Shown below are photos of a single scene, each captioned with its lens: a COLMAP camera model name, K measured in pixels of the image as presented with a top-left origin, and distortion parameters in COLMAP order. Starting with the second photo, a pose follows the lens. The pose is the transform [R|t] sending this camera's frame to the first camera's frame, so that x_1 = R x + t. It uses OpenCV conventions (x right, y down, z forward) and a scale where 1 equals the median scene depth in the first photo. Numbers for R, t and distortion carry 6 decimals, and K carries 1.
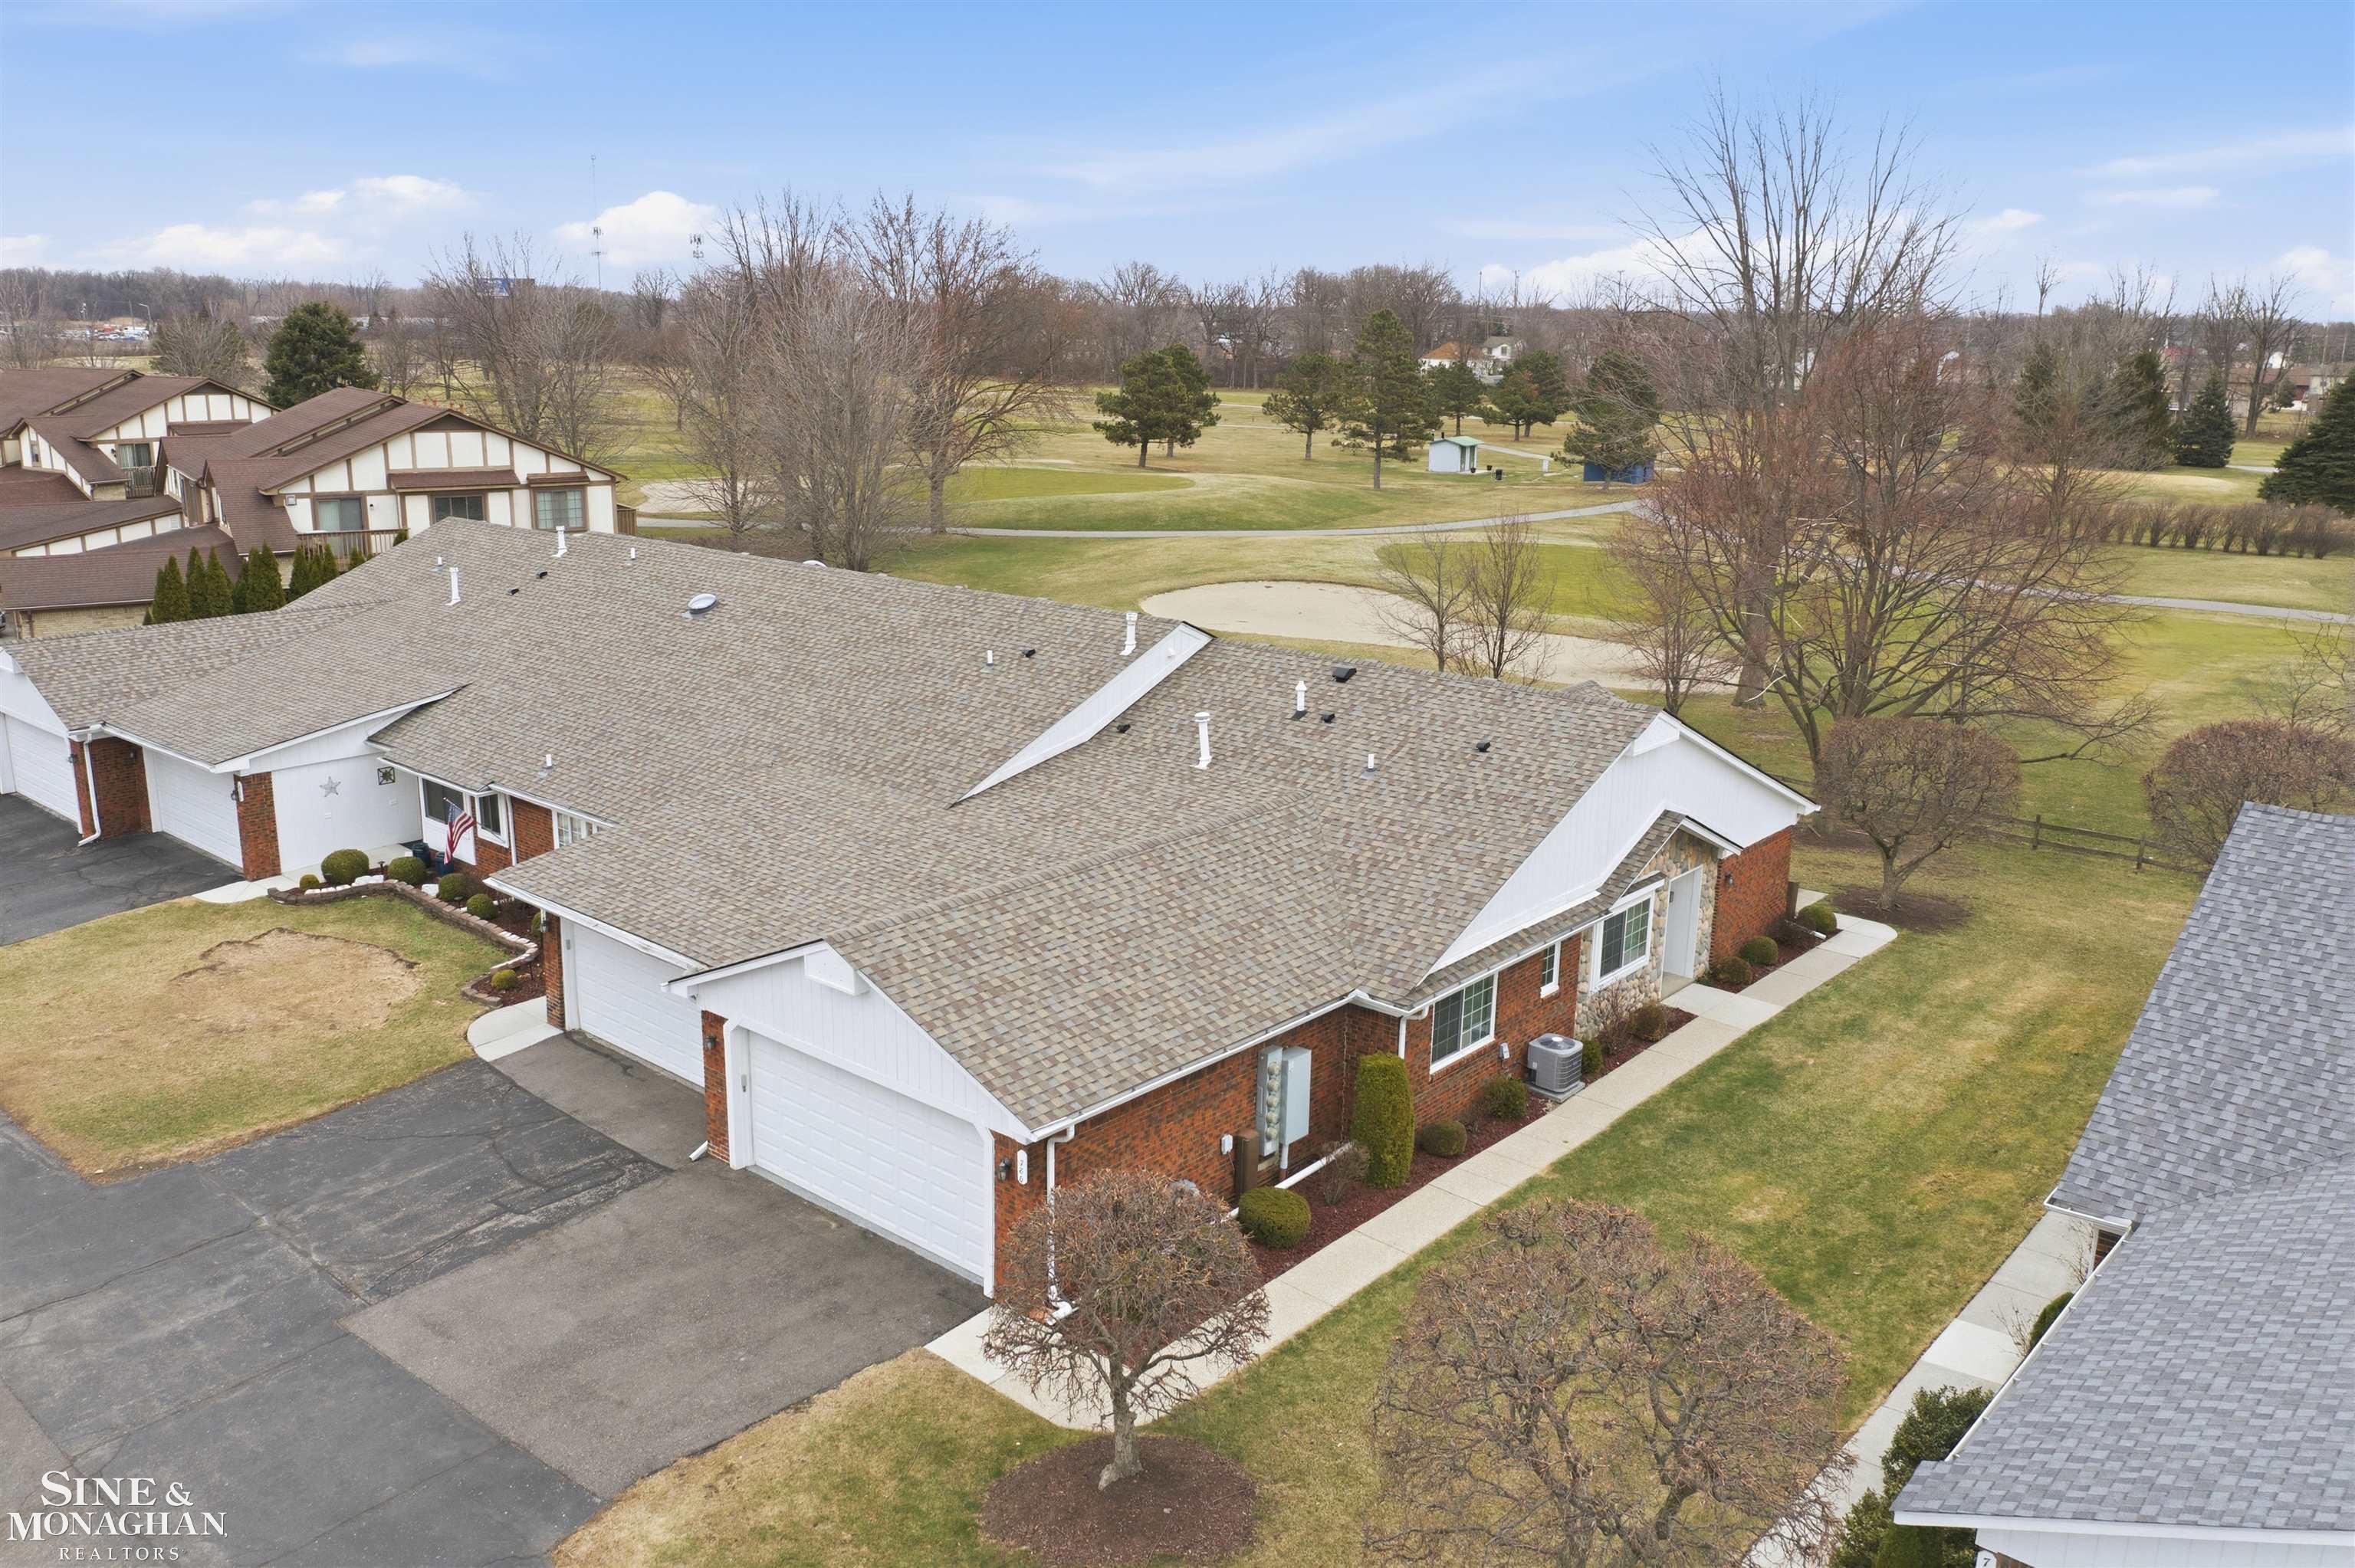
lens RADIAL K [[1822.9, 0, 1173.3], [0, 1822.9, 732.3], [0, 0, 1]] dist [-0.021262, -0.002529]
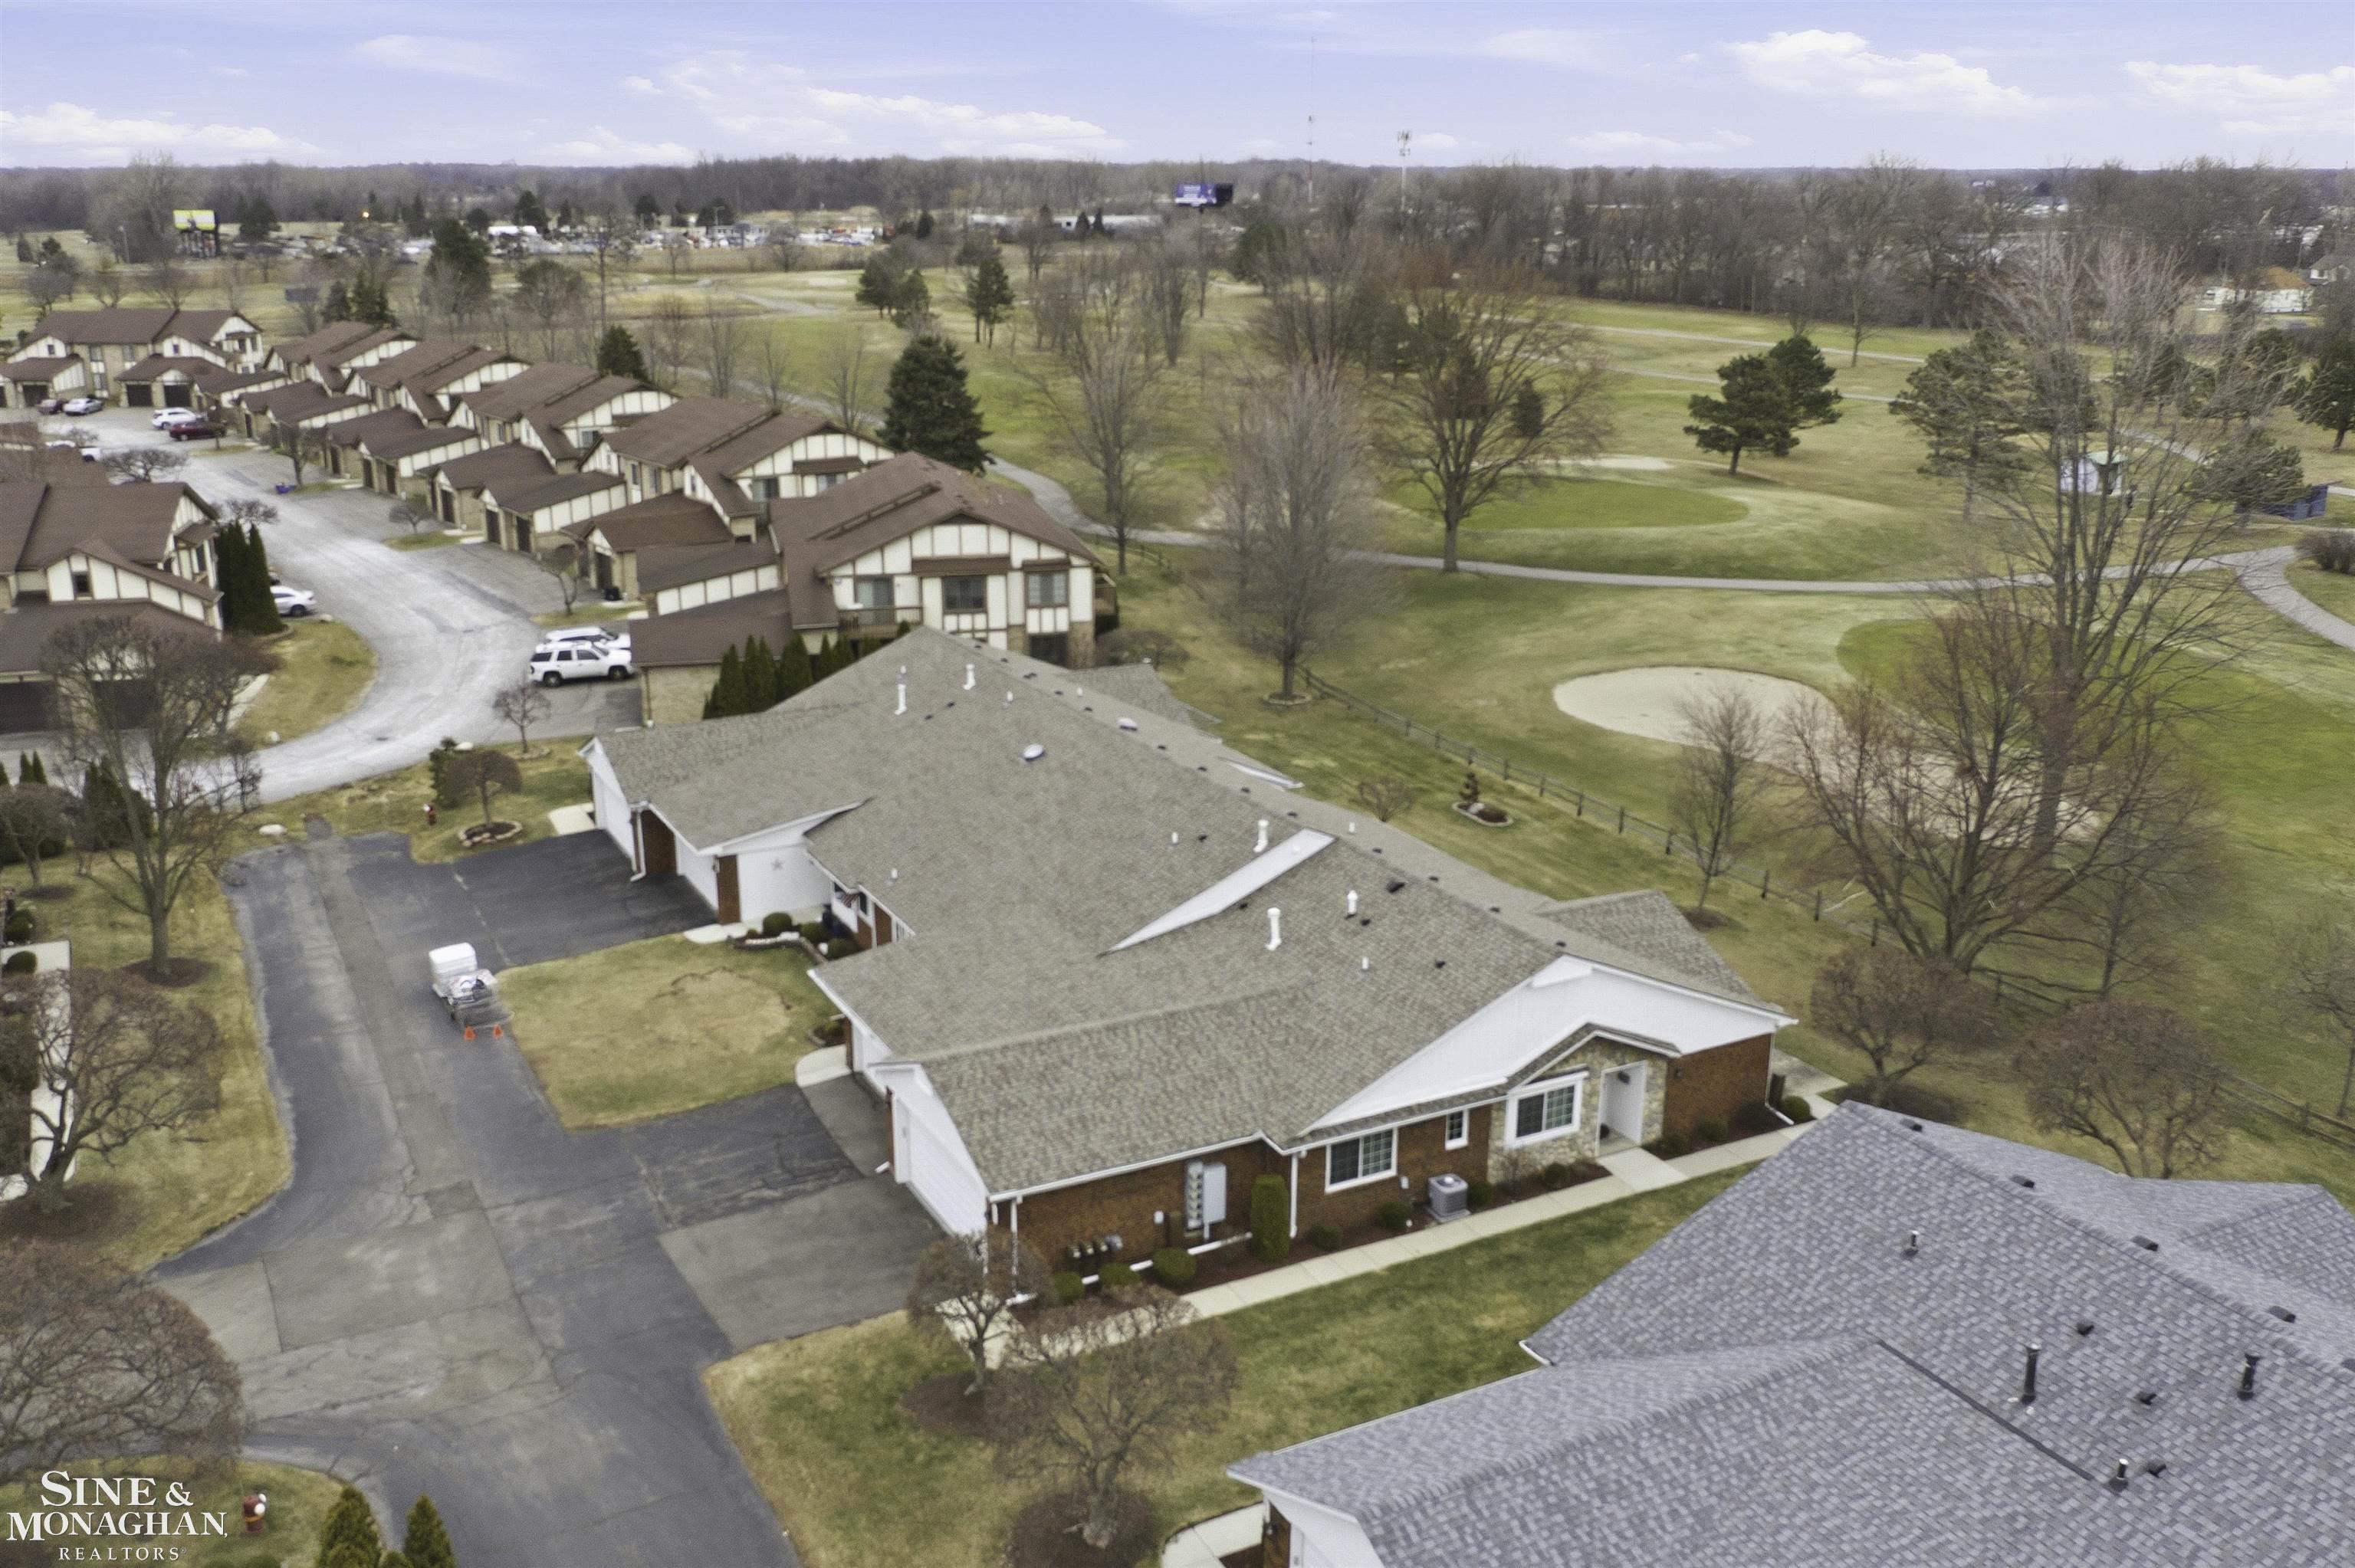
lens RADIAL K [[1947.2, 0, 1177.5], [0, 1947.2, 784.0], [0, 0, 1]] dist [-0.011039, -0.003009]
pose [[0.938257, 0.090575, -0.333872, 0.432524], [-0.072744, 0.995194, 0.065555, -0.197501], [0.338205, -0.037220, 0.940336, -0.435022]]
